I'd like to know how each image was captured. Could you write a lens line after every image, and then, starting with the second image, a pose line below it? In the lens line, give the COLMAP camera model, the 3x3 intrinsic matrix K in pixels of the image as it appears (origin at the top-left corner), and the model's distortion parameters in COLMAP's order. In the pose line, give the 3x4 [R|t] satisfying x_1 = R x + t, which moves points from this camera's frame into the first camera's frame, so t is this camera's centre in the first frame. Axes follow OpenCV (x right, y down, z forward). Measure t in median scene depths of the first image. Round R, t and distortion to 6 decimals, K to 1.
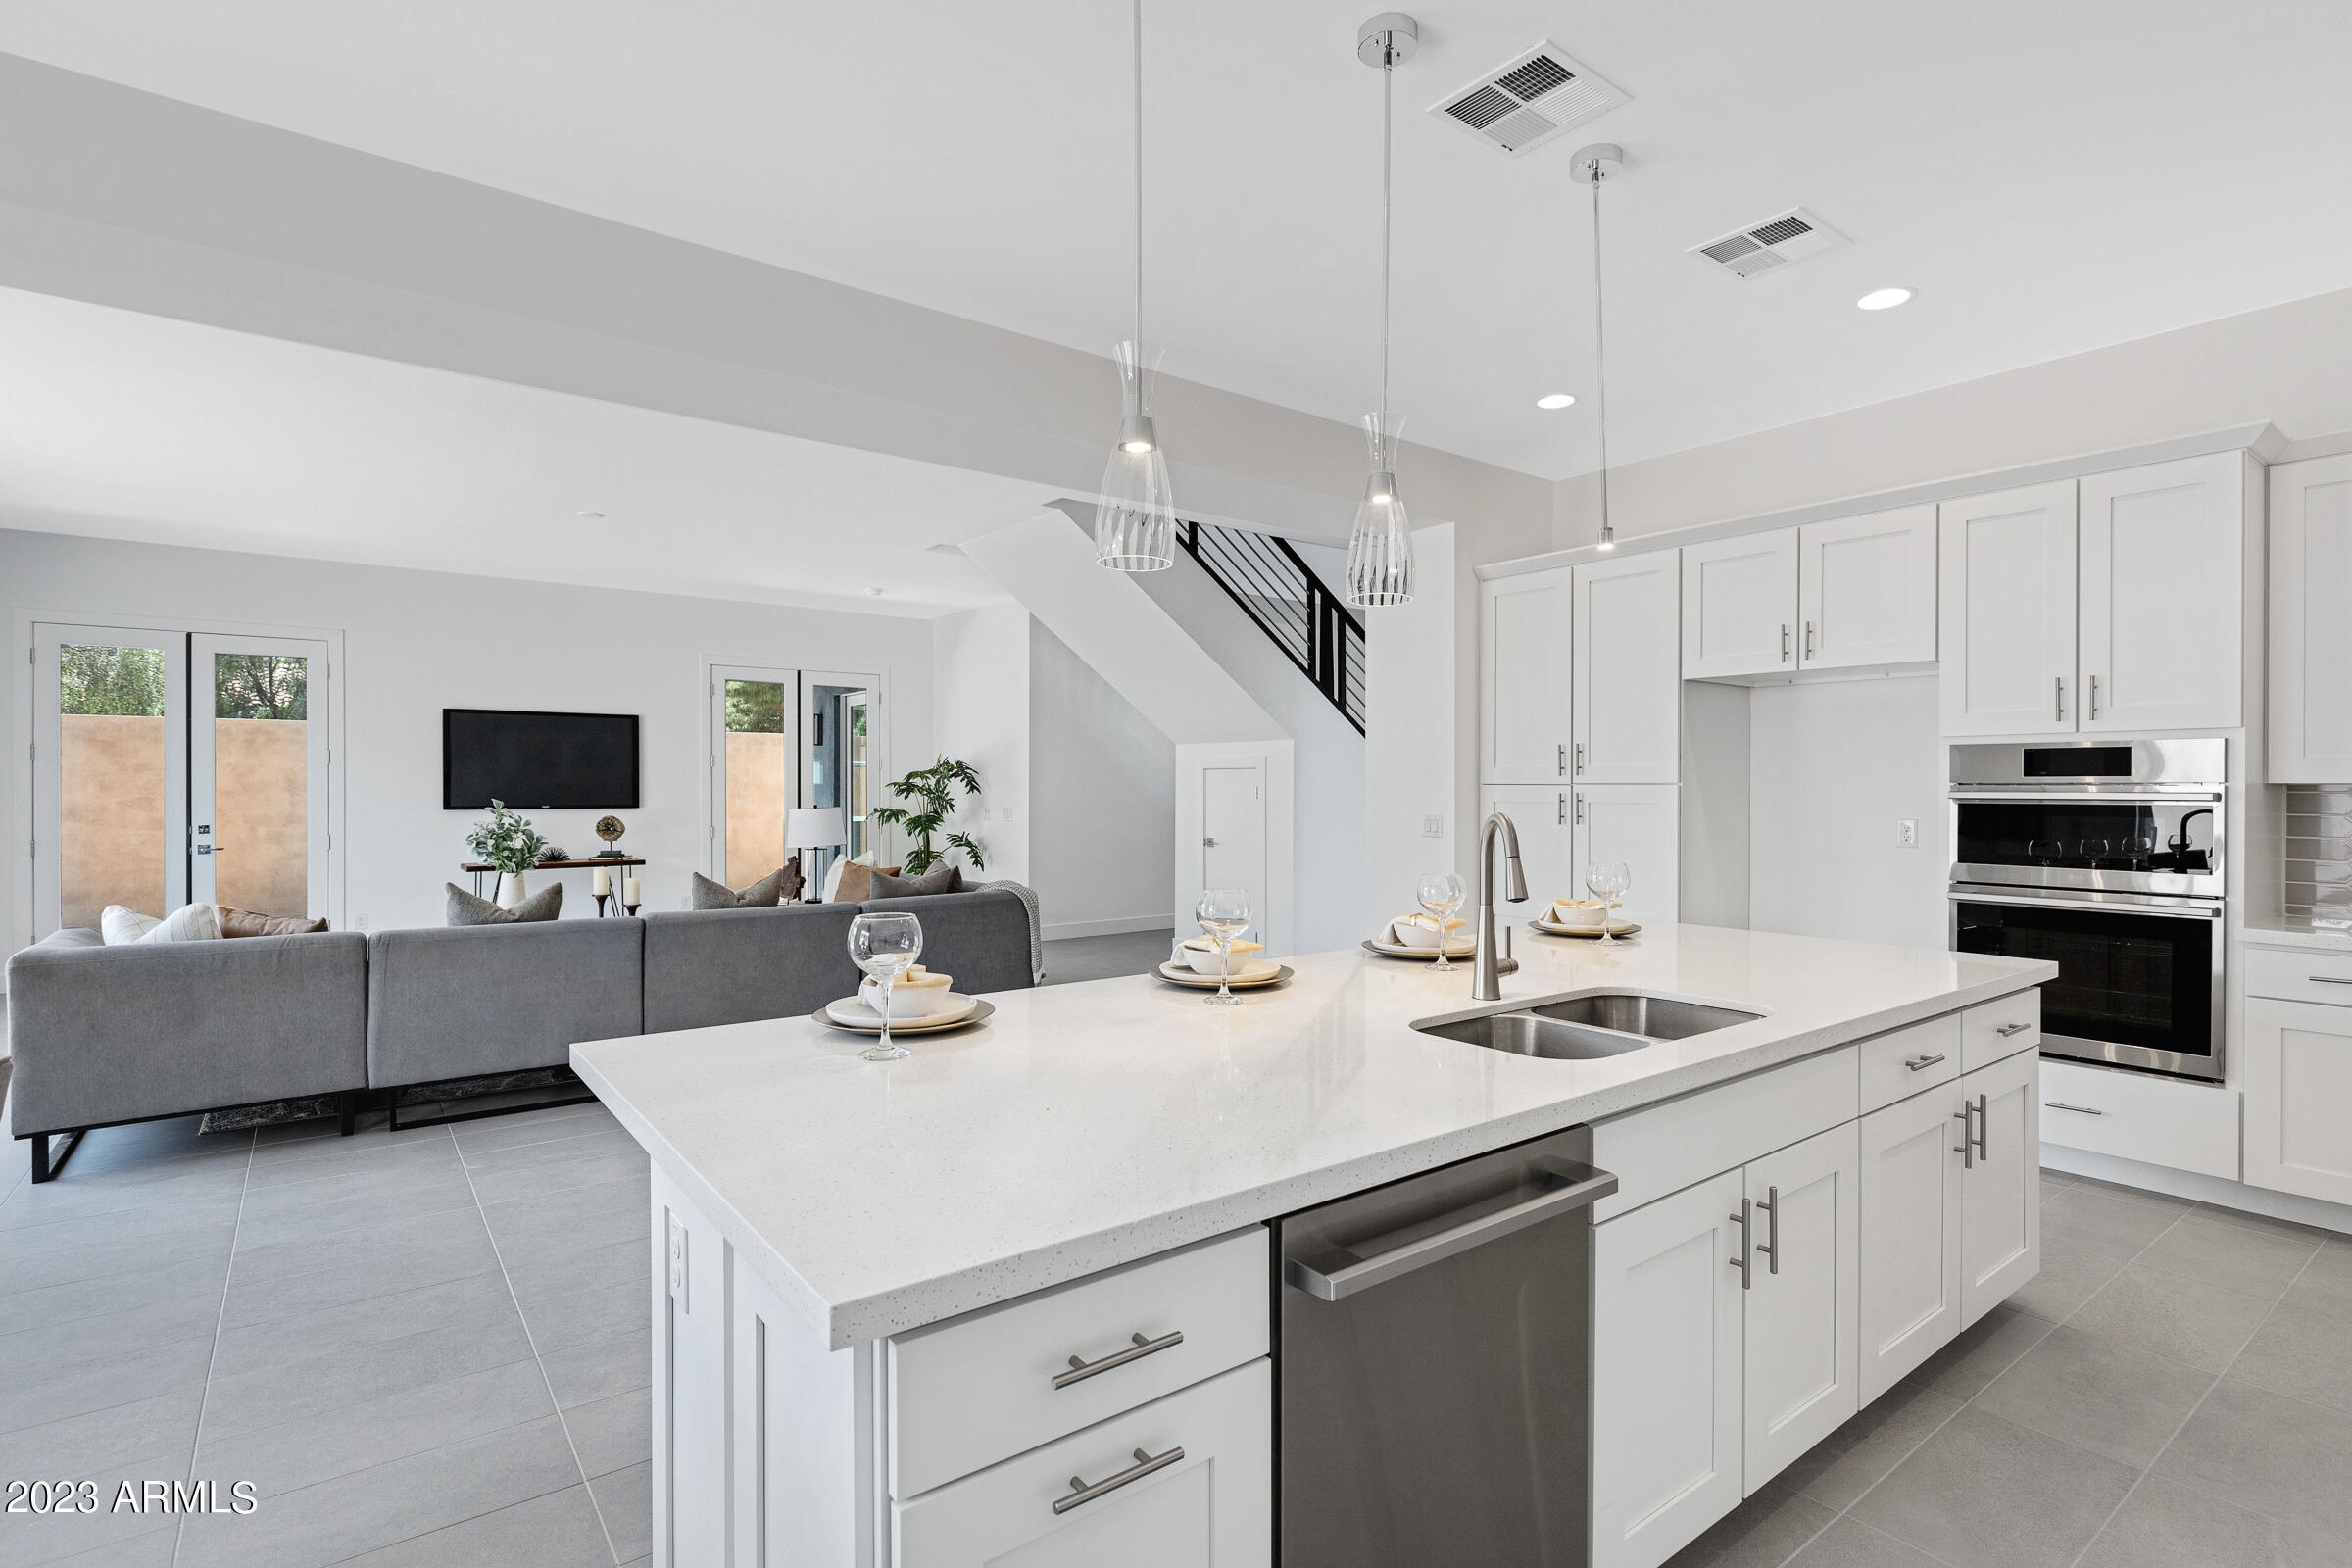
lens RADIAL K [[1125.0, 0, 1204.6], [0, 1125.0, 785.0], [0, 0, 1]] dist [0.002514, 0.000333]
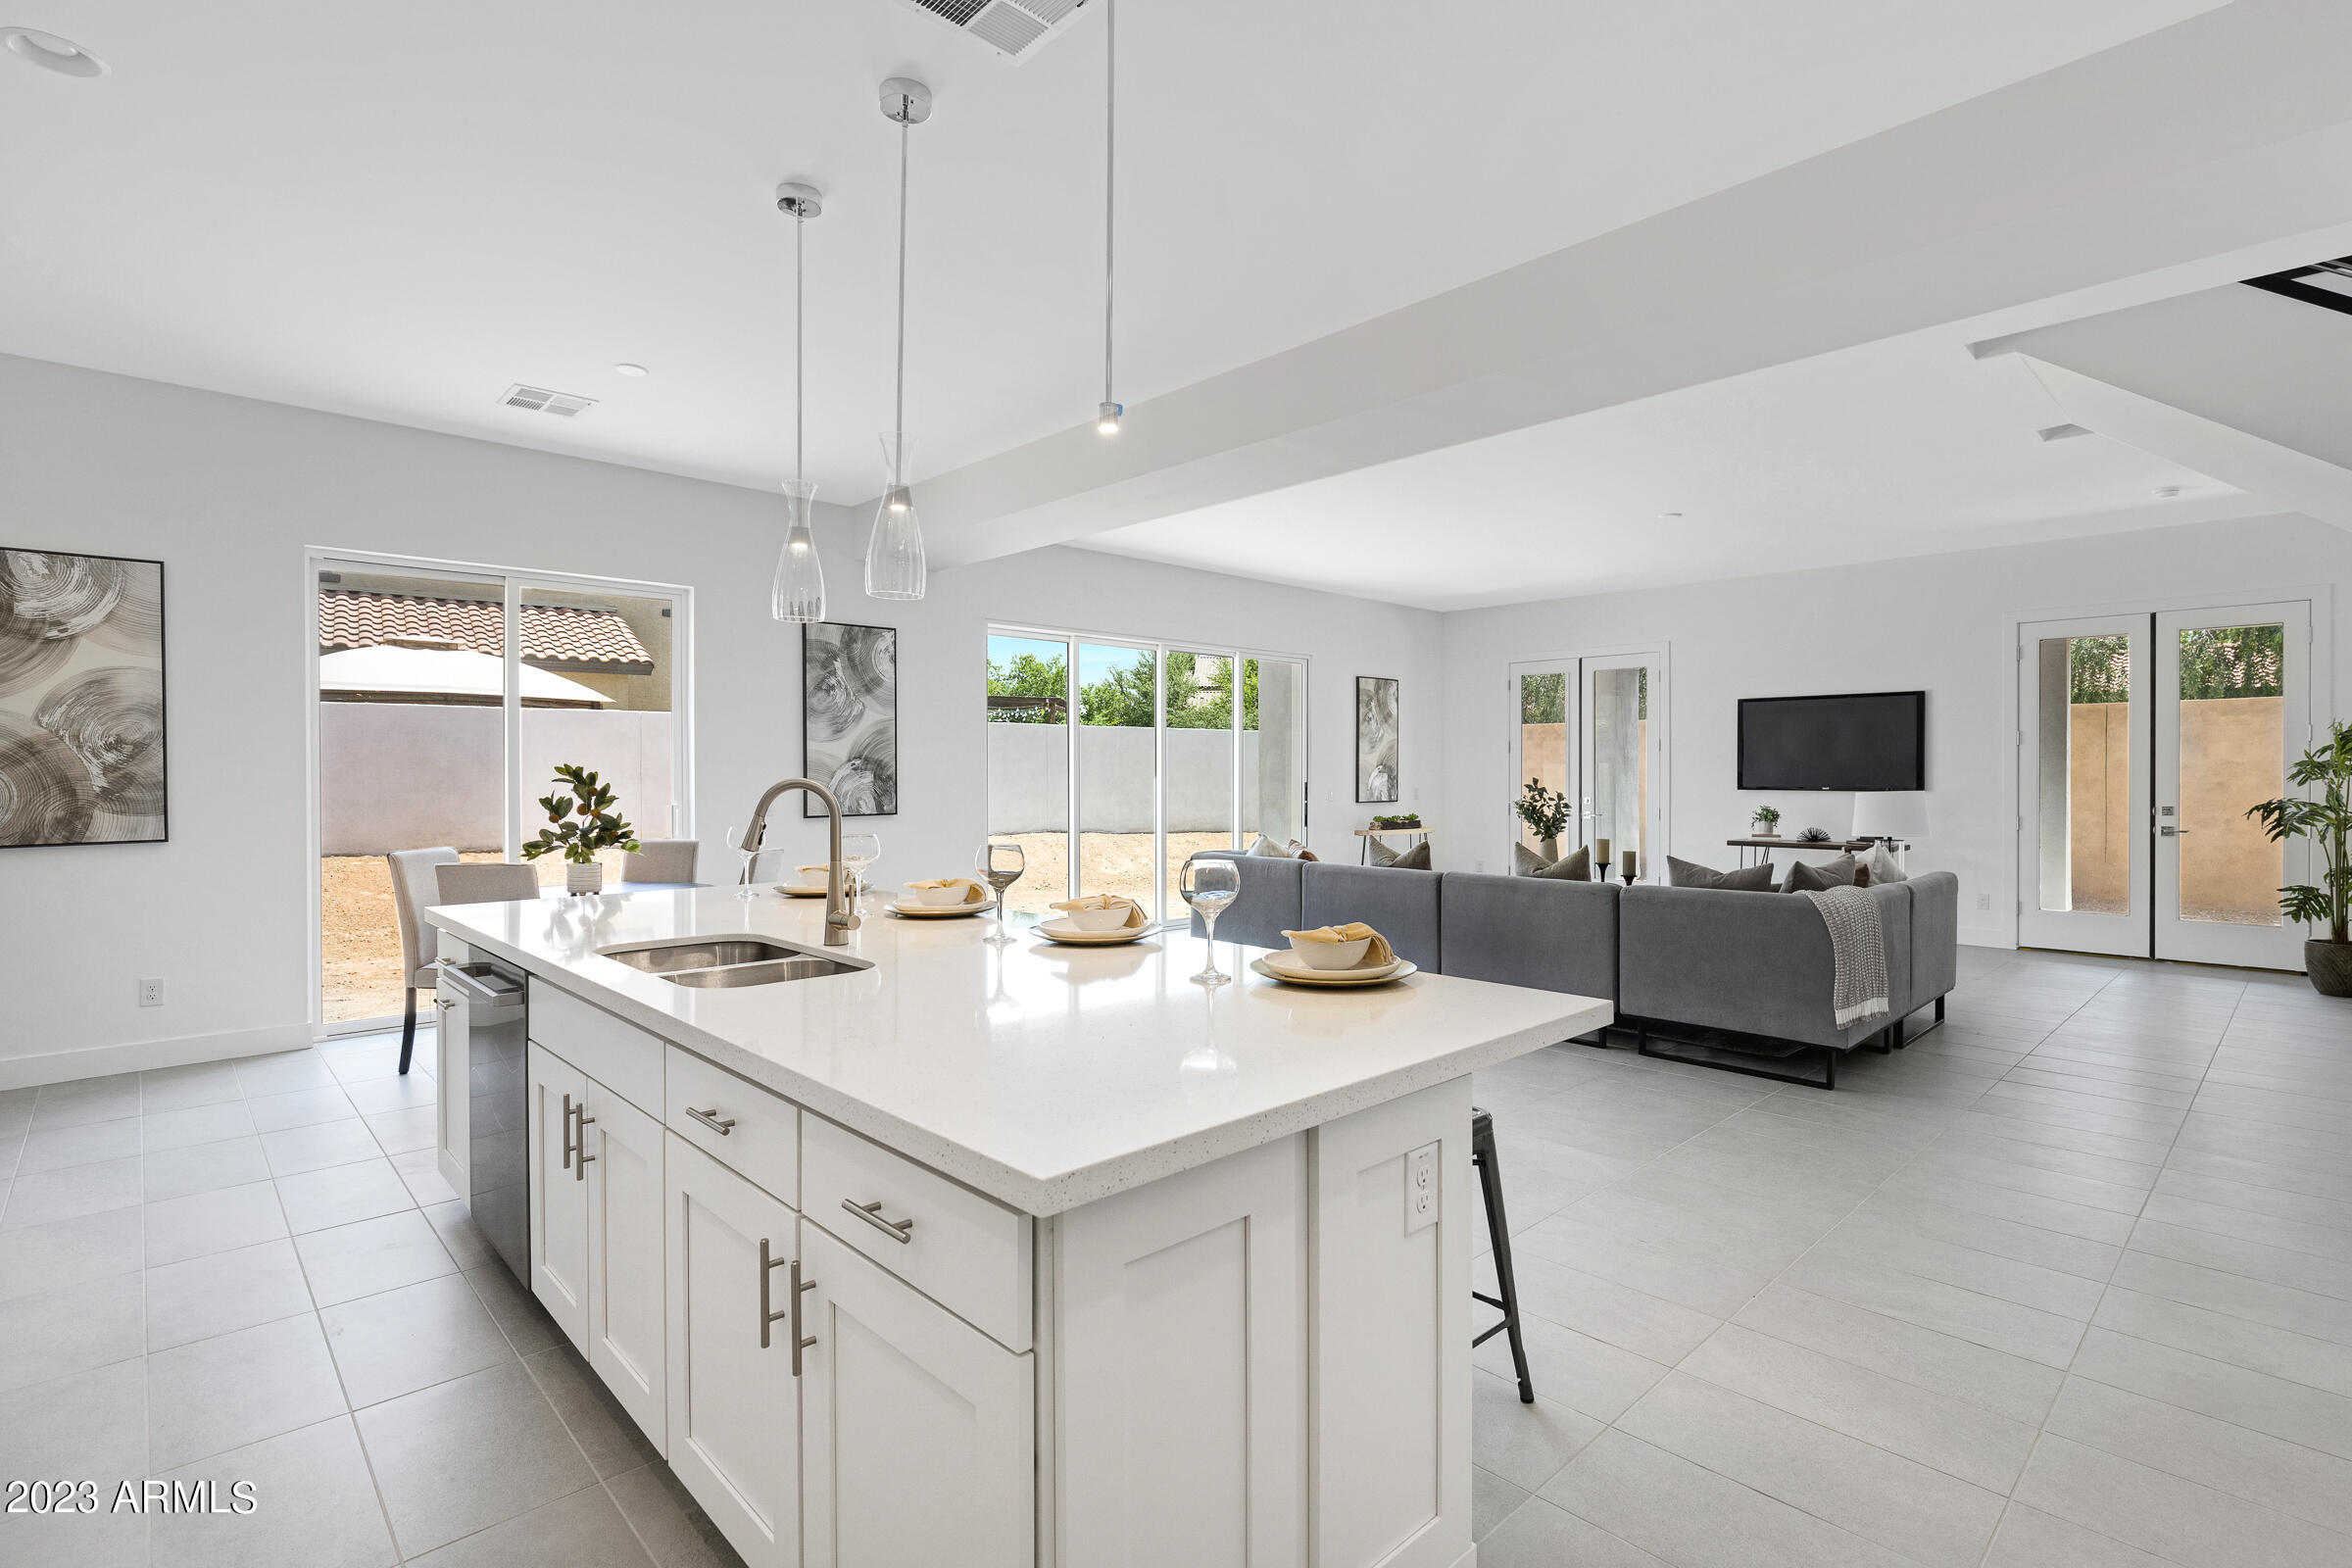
lens RADIAL K [[1125.0, 0, 1204.6], [0, 1125.0, 785.0], [0, 0, 1]] dist [0.002514, 0.000333]
pose [[0.103306, 0.009856, -0.994601, 0.393663], [0.005554, 0.999930, 0.010485, 0.004038], [0.994634, -0.006607, 0.103244, 0.349525]]
